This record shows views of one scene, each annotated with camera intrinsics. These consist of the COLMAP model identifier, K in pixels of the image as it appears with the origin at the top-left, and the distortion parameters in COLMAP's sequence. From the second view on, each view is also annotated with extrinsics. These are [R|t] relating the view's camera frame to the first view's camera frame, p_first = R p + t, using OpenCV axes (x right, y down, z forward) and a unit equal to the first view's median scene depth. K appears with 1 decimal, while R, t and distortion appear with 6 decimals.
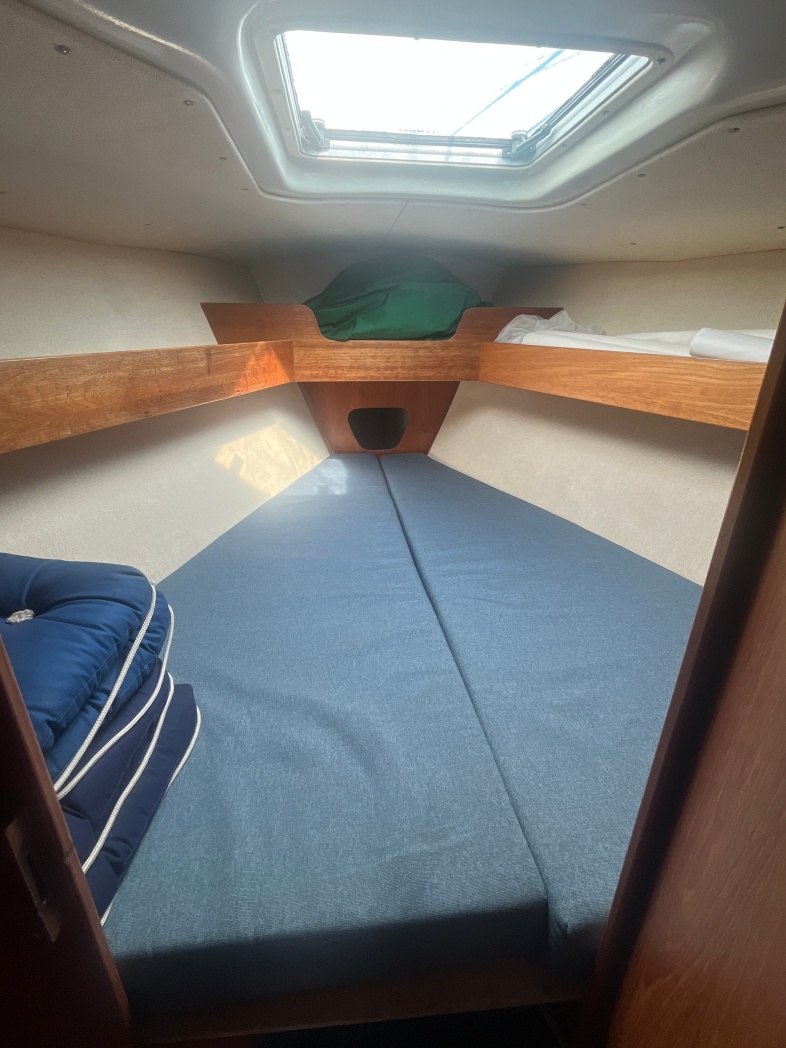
lens RADIAL K [[491.9, 0, 393.0], [0, 491.9, 524.0], [0, 0, 1]] dist [0.001958, -0.000166]
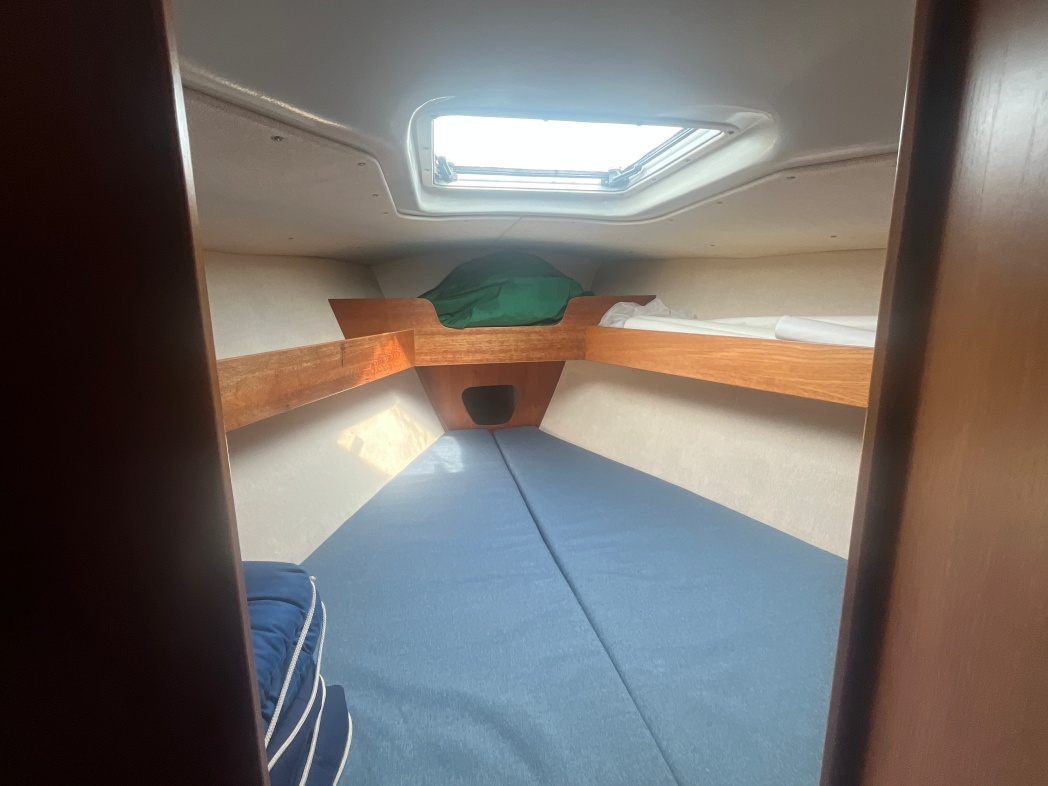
lens RADIAL K [[491.9, 0, 522.4], [0, 491.9, 393.5], [0, 0, 1]] dist [0.001958, -0.000166]
pose [[0.997111, -0.034624, 0.067604, -0.056597], [0.047279, 0.979532, -0.195656, -0.018299], [-0.059446, 0.198287, 0.978340, -0.050379]]
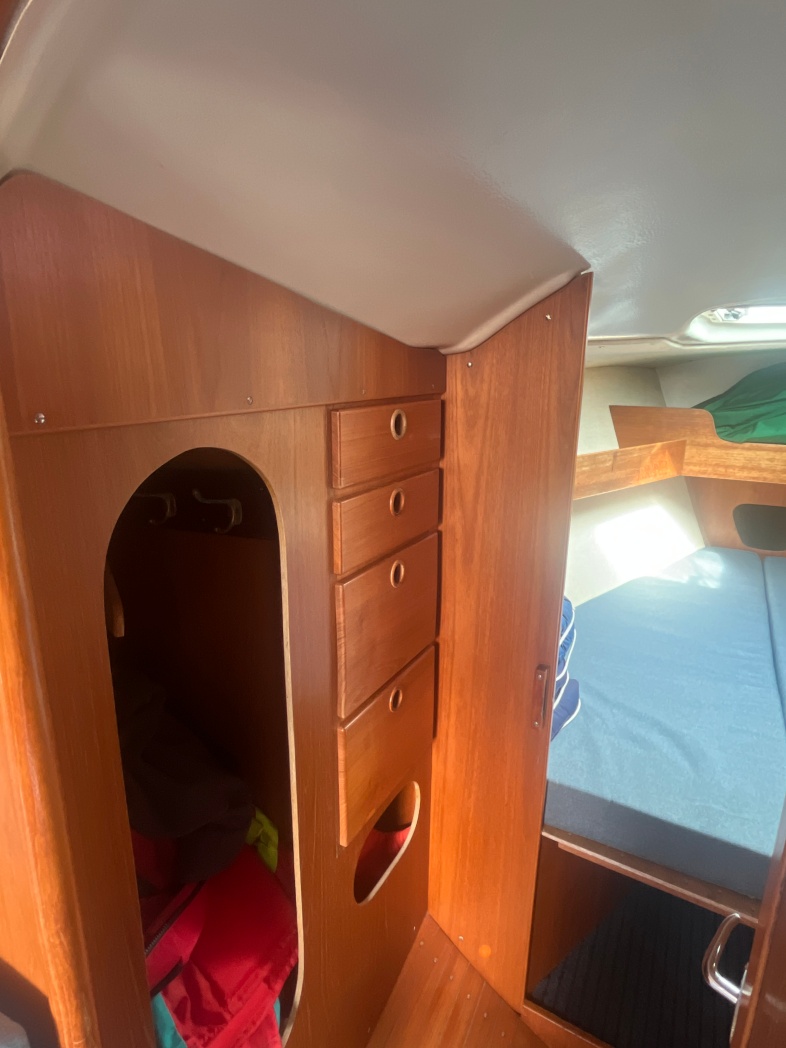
lens RADIAL K [[622.7, 0, 393.0], [0, 622.7, 524.0], [0, 0, 1]] dist [-0.002160, -0.000471]
pose [[0.818046, 0.145647, -0.556406, 0.073782], [-0.221425, 0.972592, -0.070958, 0.064160], [0.530821, 0.181249, 0.827875, -0.574938]]
